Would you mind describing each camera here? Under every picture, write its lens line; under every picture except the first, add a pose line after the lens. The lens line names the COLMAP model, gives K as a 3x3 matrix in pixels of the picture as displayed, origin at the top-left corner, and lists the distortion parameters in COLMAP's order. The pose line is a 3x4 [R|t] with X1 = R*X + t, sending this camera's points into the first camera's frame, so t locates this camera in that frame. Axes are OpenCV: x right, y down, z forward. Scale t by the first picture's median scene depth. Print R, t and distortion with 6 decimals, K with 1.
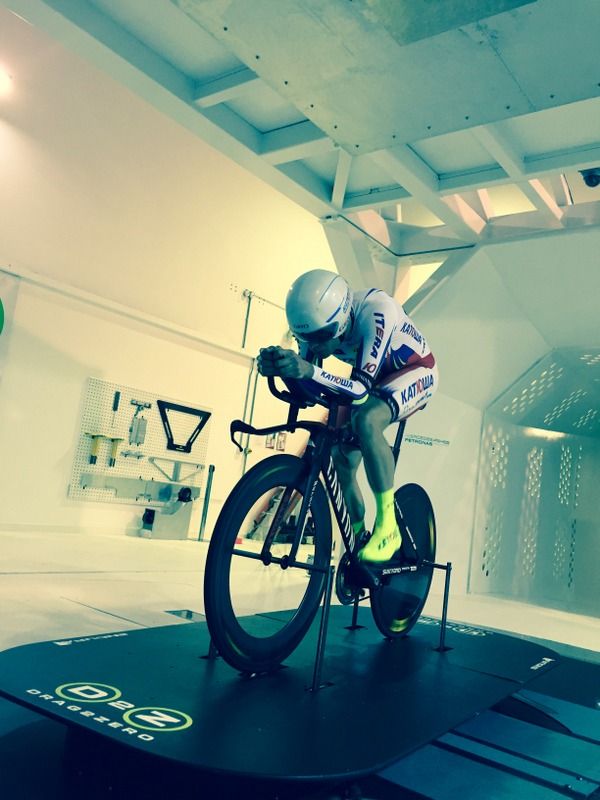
lens RADIAL K [[685.5, 0, 300.0], [0, 685.5, 400.0], [0, 0, 1]] dist [0.072801, -0.081486]
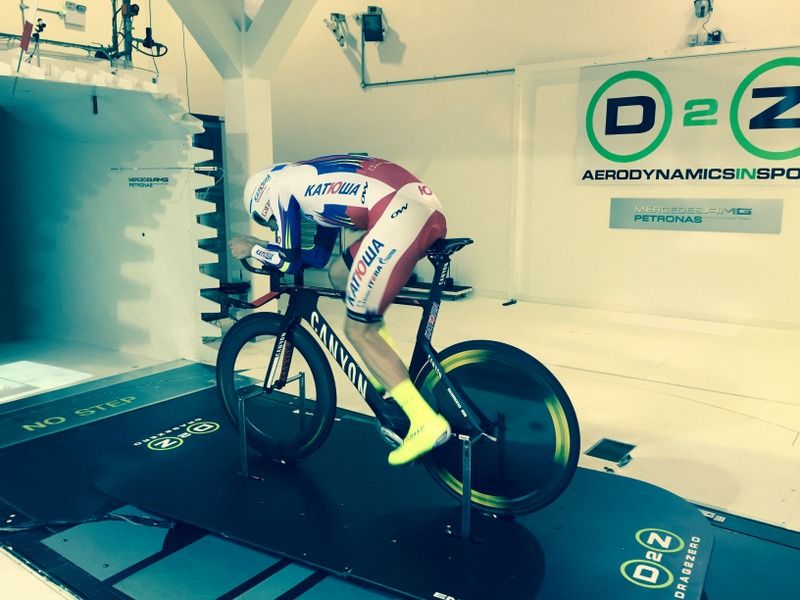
lens RADIAL K [[684.4, 0, 398.1], [0, 684.4, 304.7], [0, 0, 1]] dist [0.076831, -0.090790]
pose [[0.046145, 0.053092, -0.997523, 0.360367], [0.144480, 0.987732, 0.059254, 0.005892], [0.988431, -0.146857, 0.037908, 0.323815]]
